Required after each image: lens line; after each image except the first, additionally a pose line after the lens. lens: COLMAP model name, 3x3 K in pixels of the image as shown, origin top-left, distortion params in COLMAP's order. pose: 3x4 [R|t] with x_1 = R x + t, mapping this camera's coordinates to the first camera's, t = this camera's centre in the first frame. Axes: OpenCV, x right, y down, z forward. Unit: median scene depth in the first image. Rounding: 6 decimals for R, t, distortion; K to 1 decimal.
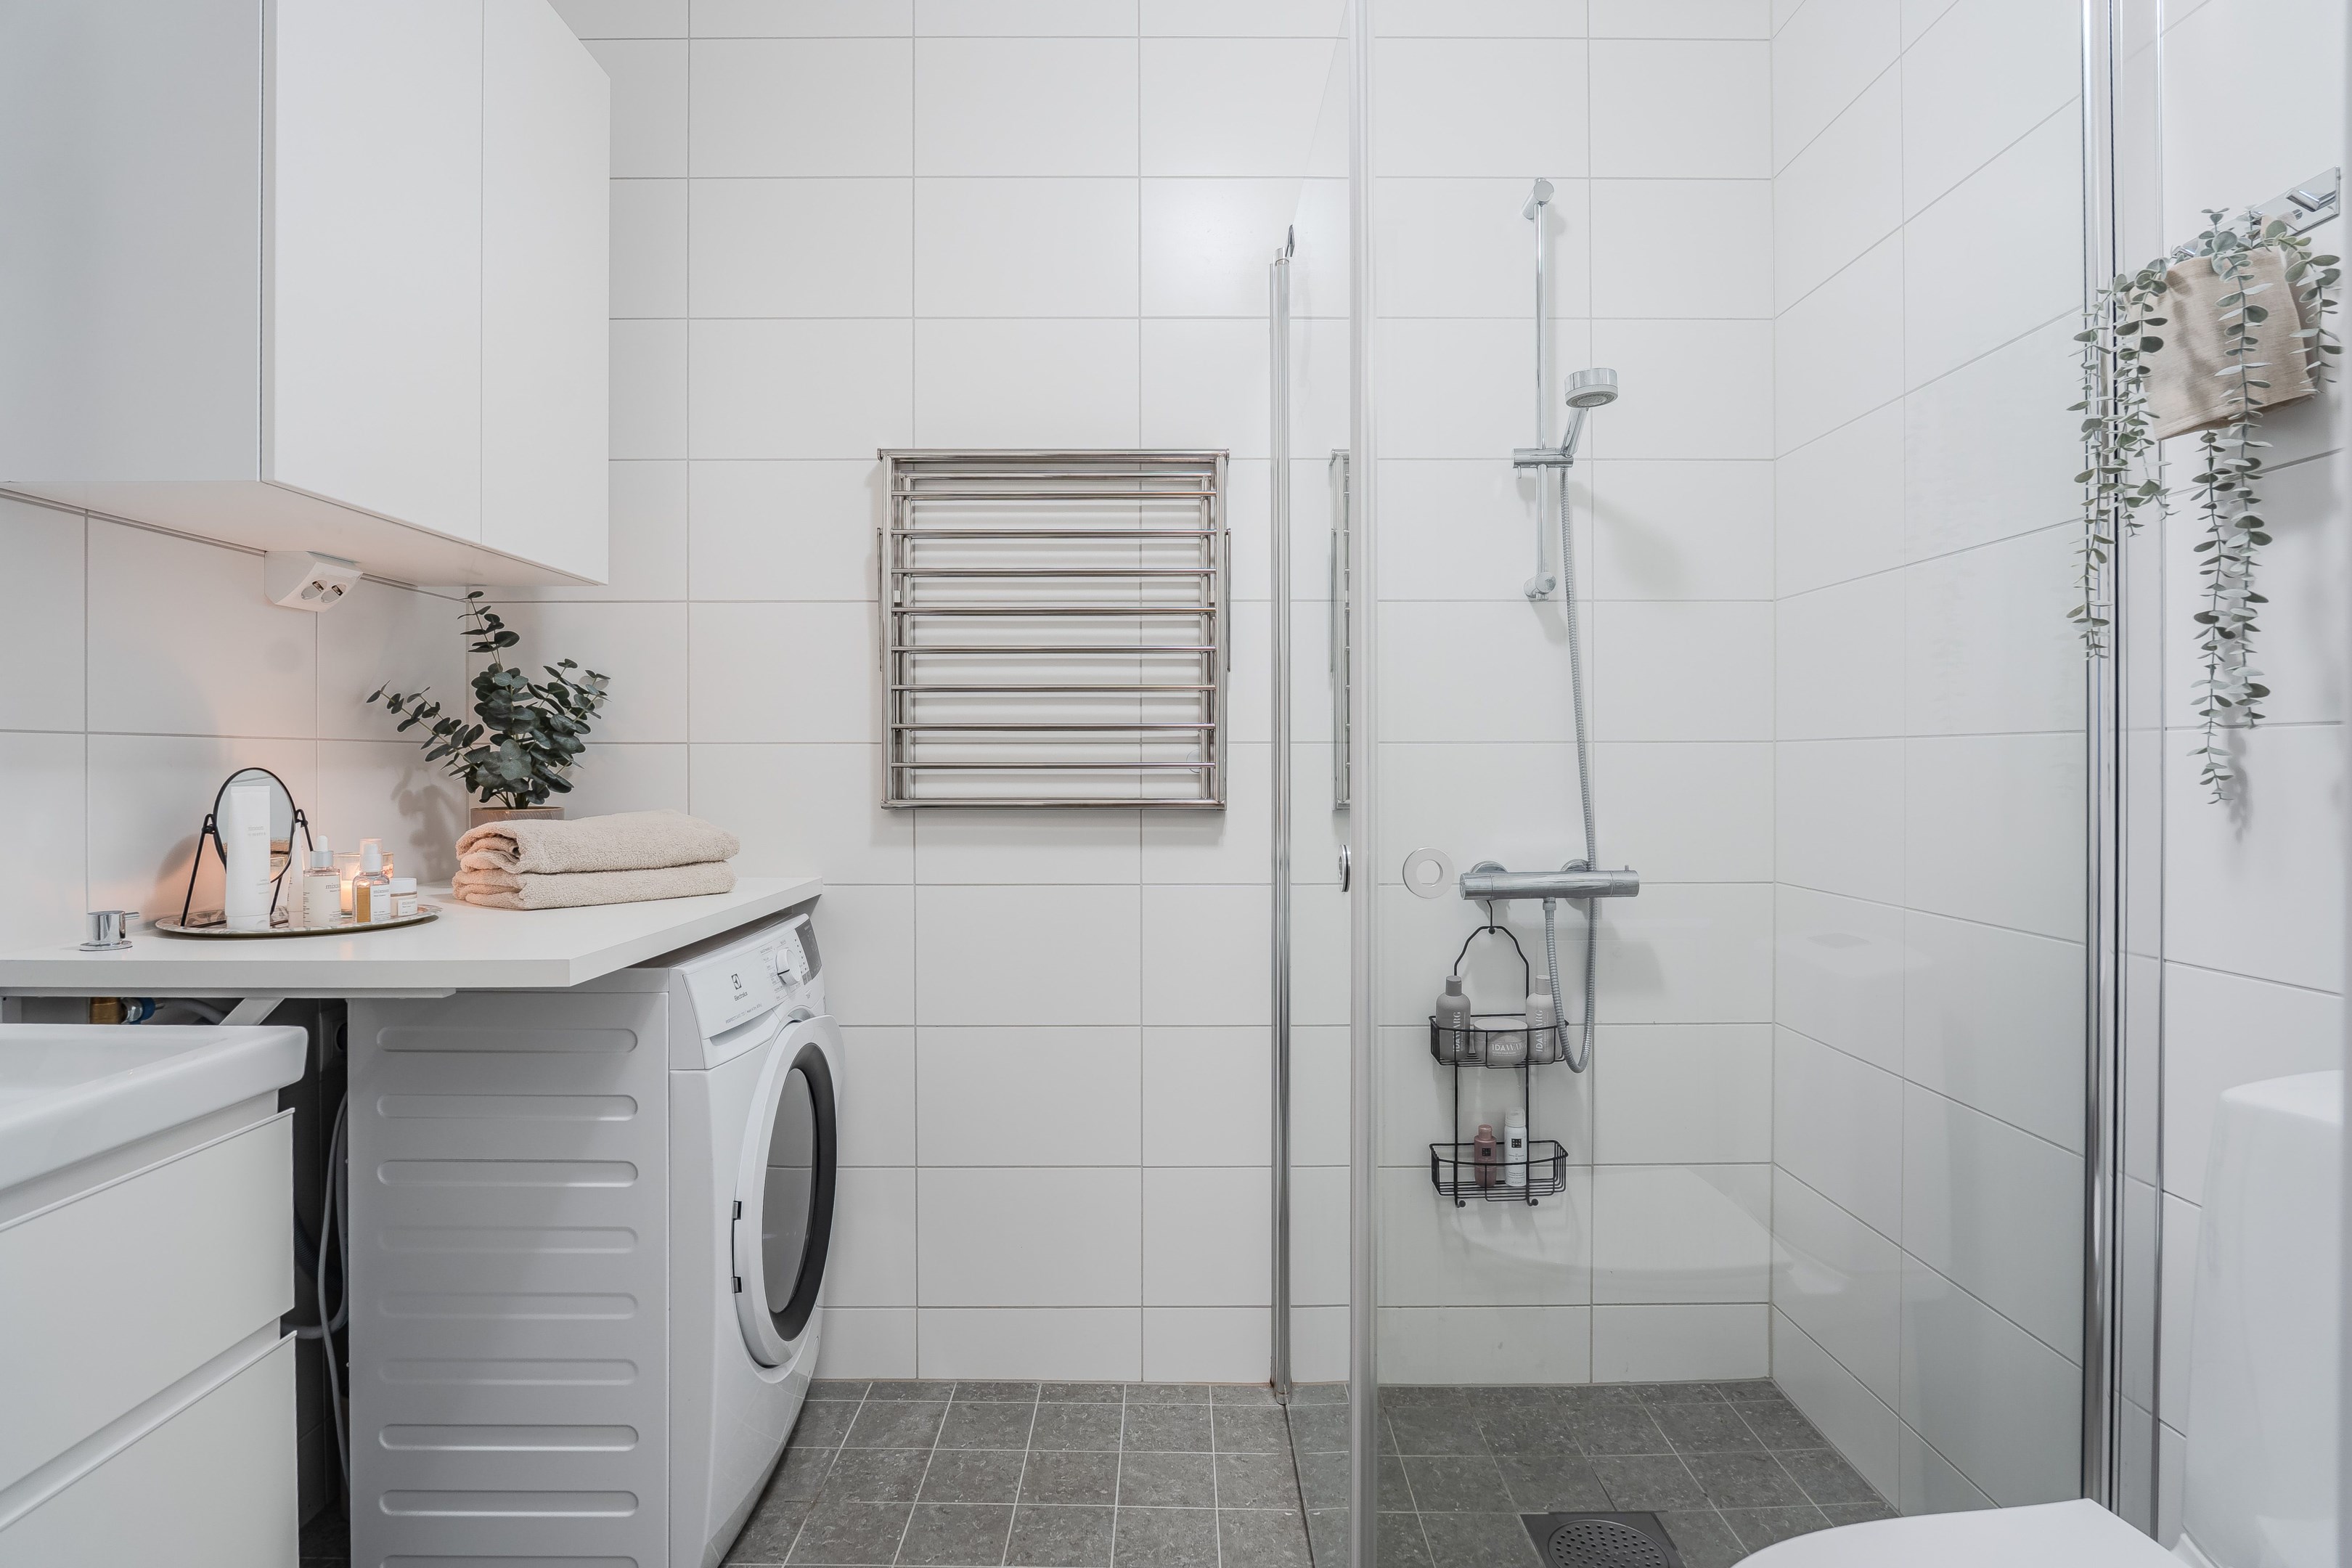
lens RADIAL K [[1325.4, 0, 1181.2], [0, 1325.4, 782.0], [0, 0, 1]] dist [-0.021614, -0.000300]
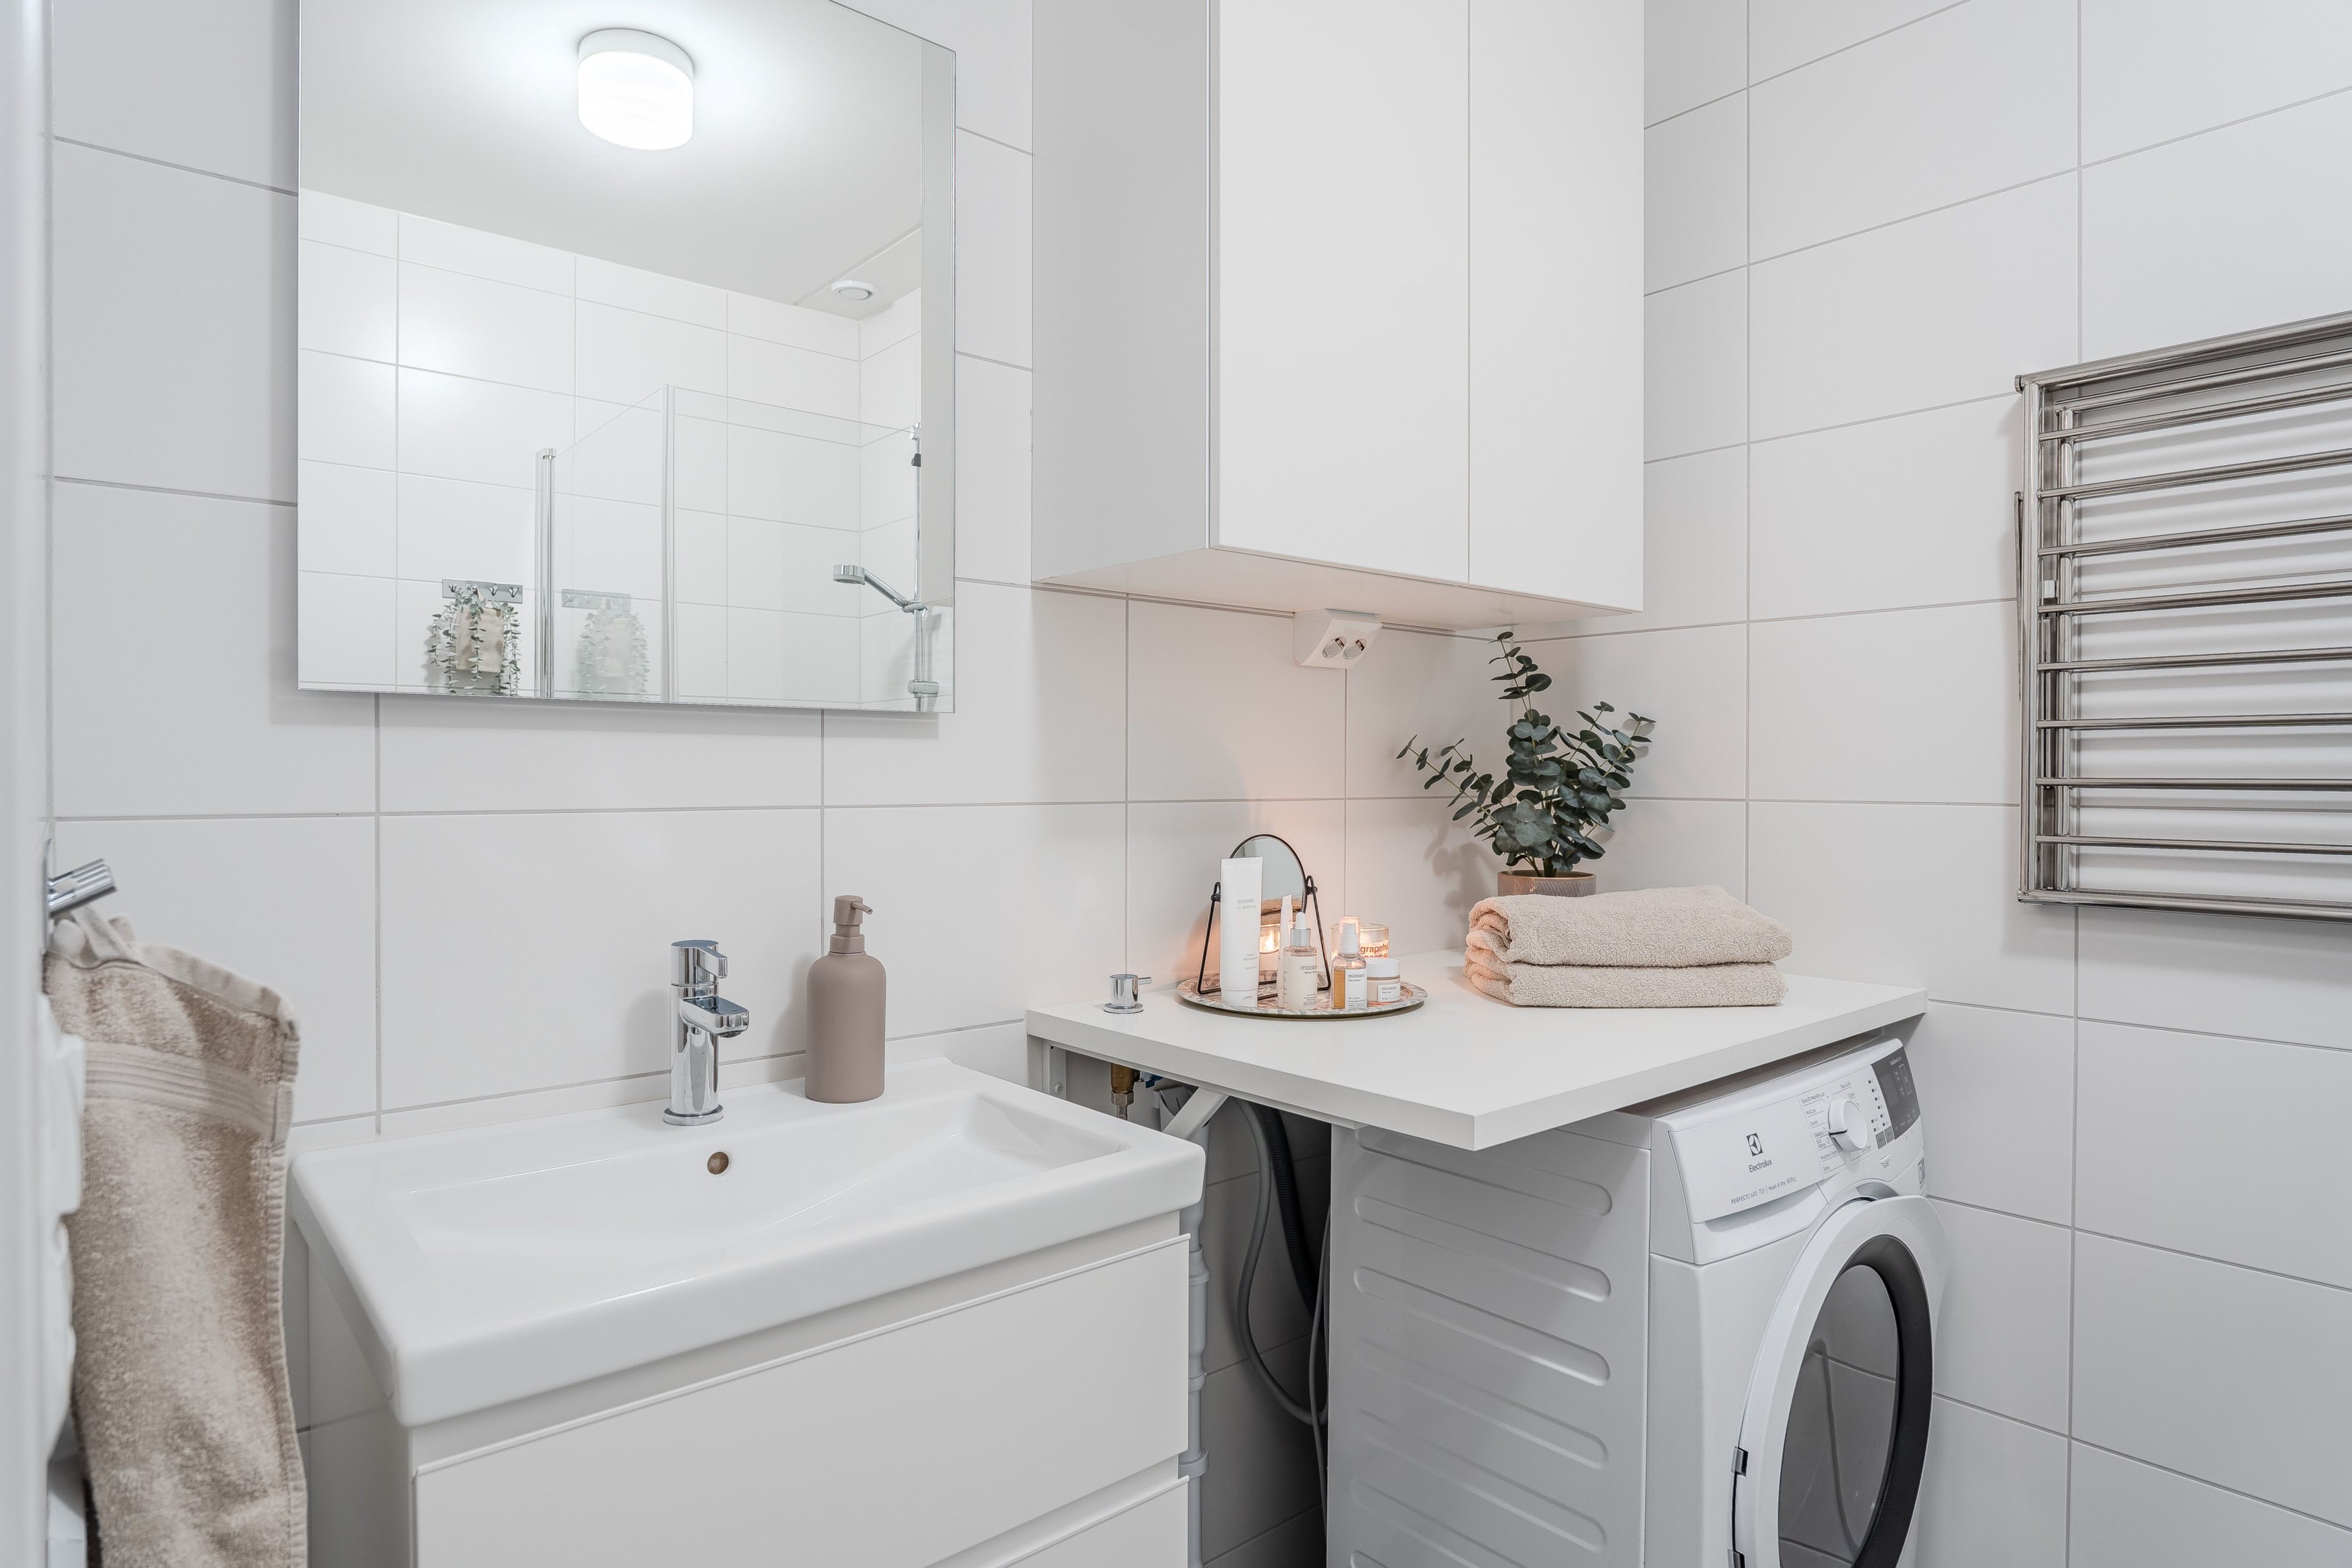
lens RADIAL K [[1325.4, 0, 1152.9], [0, 1325.4, 789.4], [0, 0, 1]] dist [-0.021614, -0.000300]
pose [[0.642181, 0.010116, -0.766487, 0.005561], [-0.009806, 0.999940, 0.004981, -0.039468], [0.766491, 0.004317, 0.642241, 0.235629]]
